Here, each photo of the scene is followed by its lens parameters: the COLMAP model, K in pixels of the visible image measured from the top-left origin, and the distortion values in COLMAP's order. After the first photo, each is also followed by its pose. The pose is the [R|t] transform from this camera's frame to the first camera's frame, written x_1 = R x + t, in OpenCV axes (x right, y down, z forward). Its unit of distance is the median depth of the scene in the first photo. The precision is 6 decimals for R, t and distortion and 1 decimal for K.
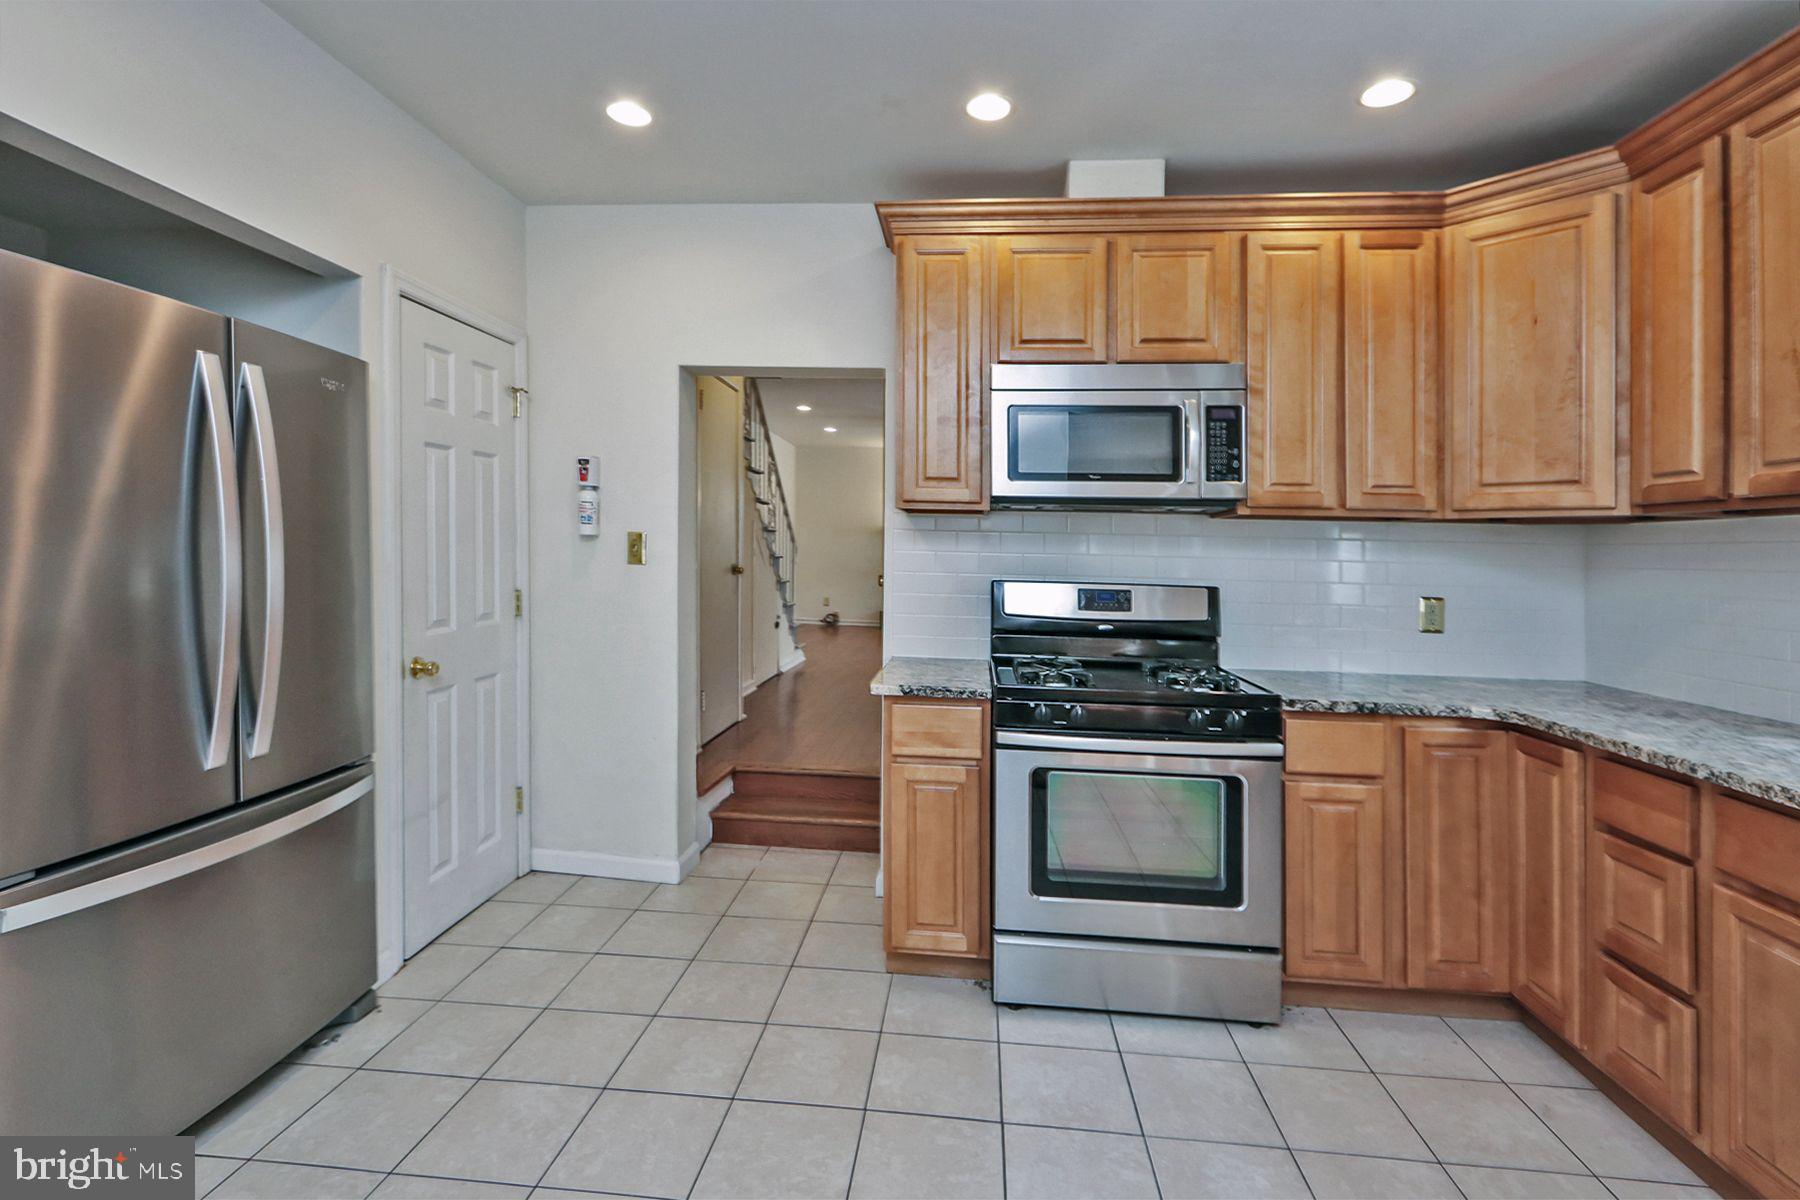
lens RADIAL K [[818.9, 0, 898.9], [0, 818.9, 540.9], [0, 0, 1]] dist [0.001350, -0.000343]
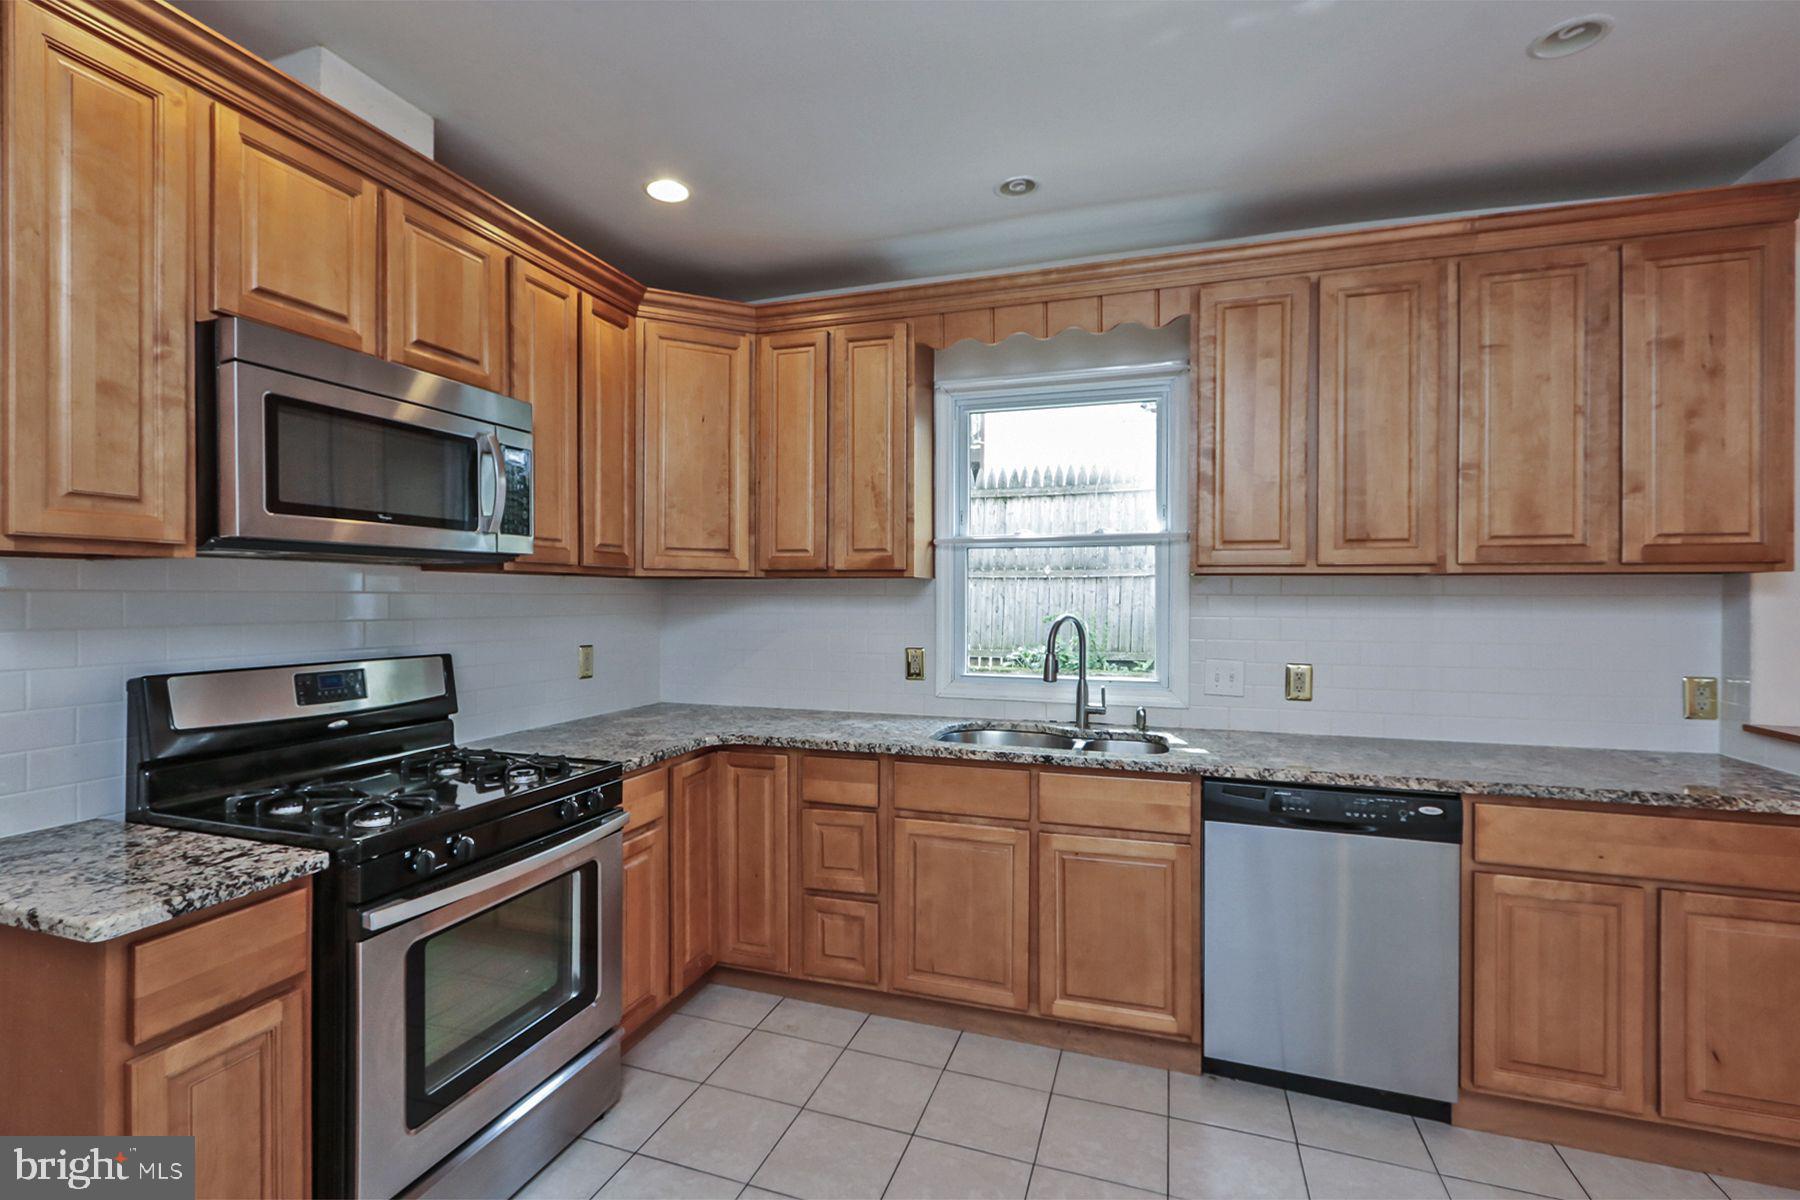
lens RADIAL K [[831.3, 0, 893.2], [0, 831.3, 612.6], [0, 0, 1]] dist [0.003726, 0.000037]
pose [[0.243692, -0.039442, 0.969050, -0.388910], [-0.011703, 0.998980, 0.043604, -0.035144], [-0.969782, -0.021967, 0.242982, 0.427623]]
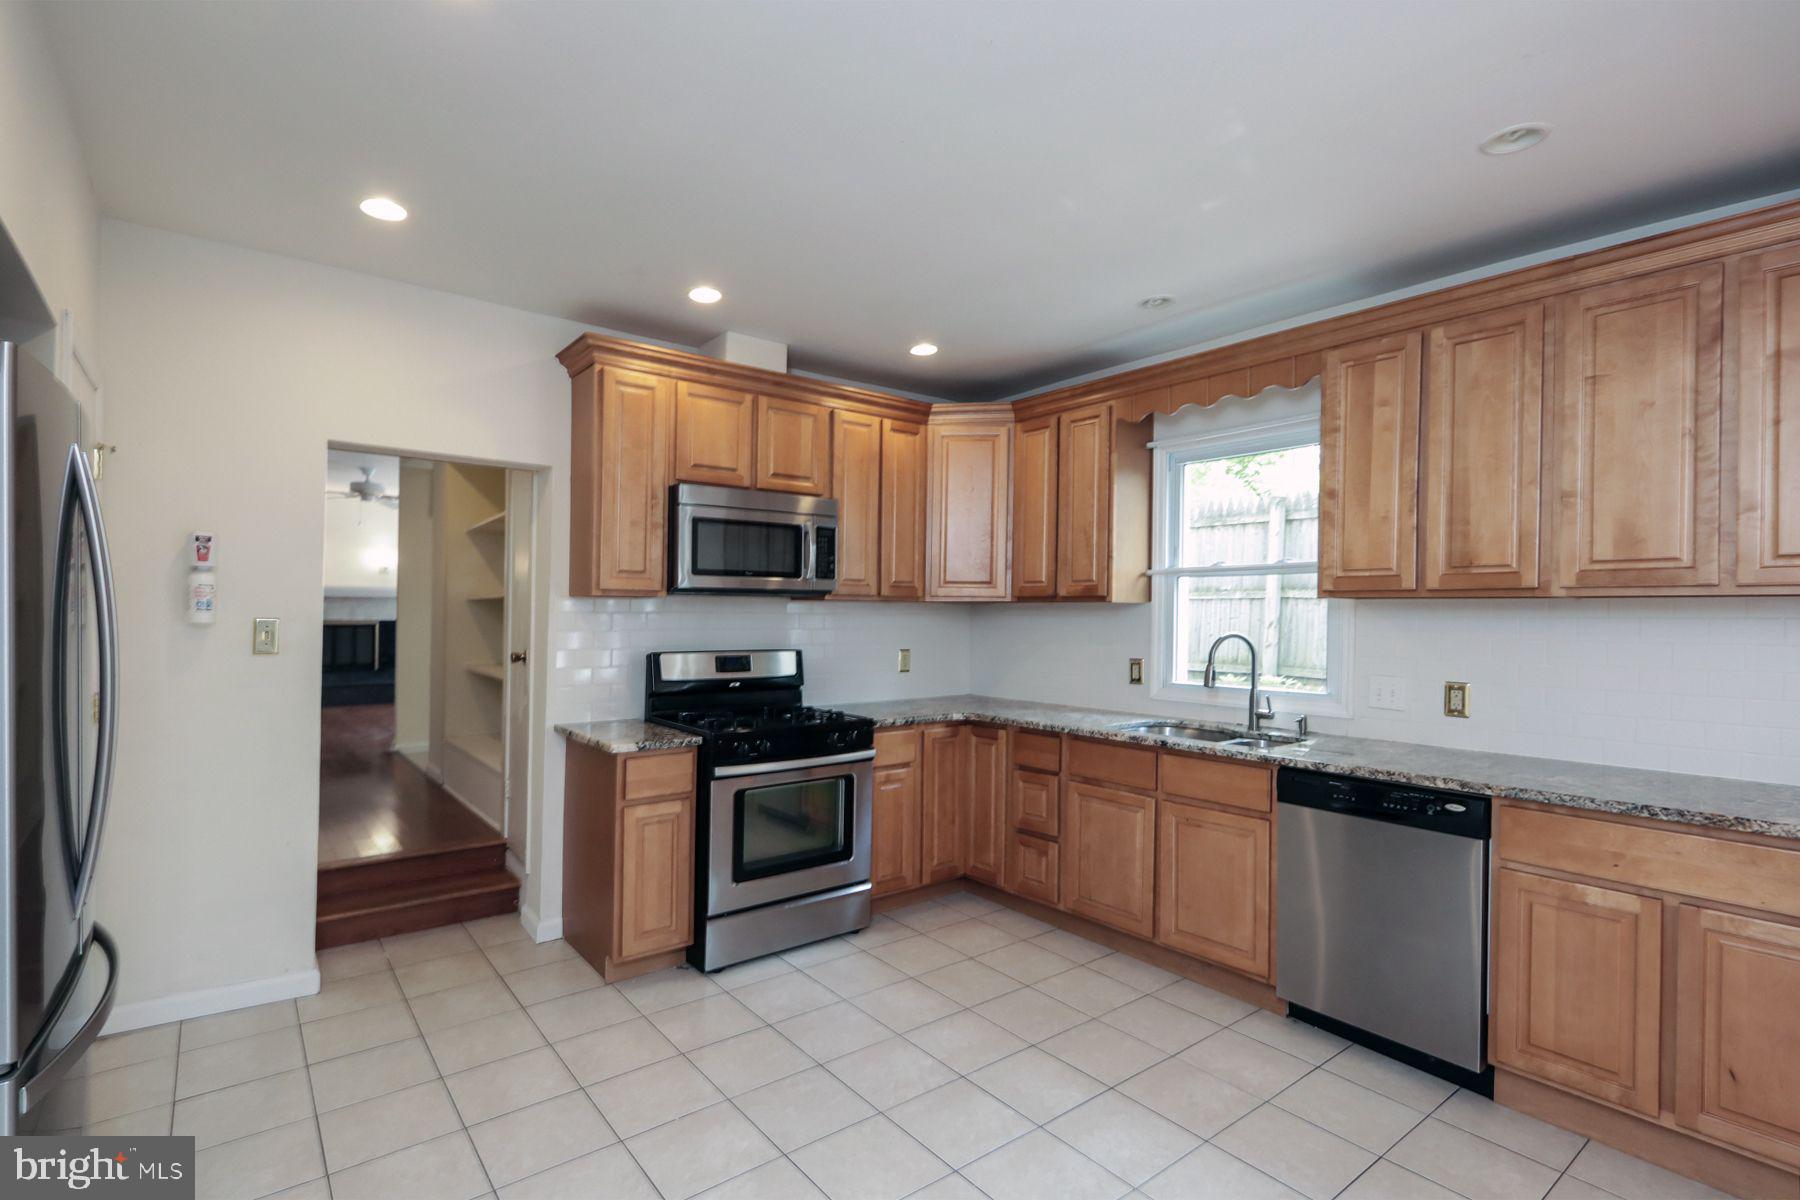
lens RADIAL K [[831.3, 0, 893.2], [0, 831.3, 612.6], [0, 0, 1]] dist [0.003726, 0.000037]
pose [[0.722292, -0.015436, 0.691416, -0.580036], [-0.001238, 0.999720, 0.023612, -0.050800], [-0.691587, -0.017911, 0.722071, -0.169303]]
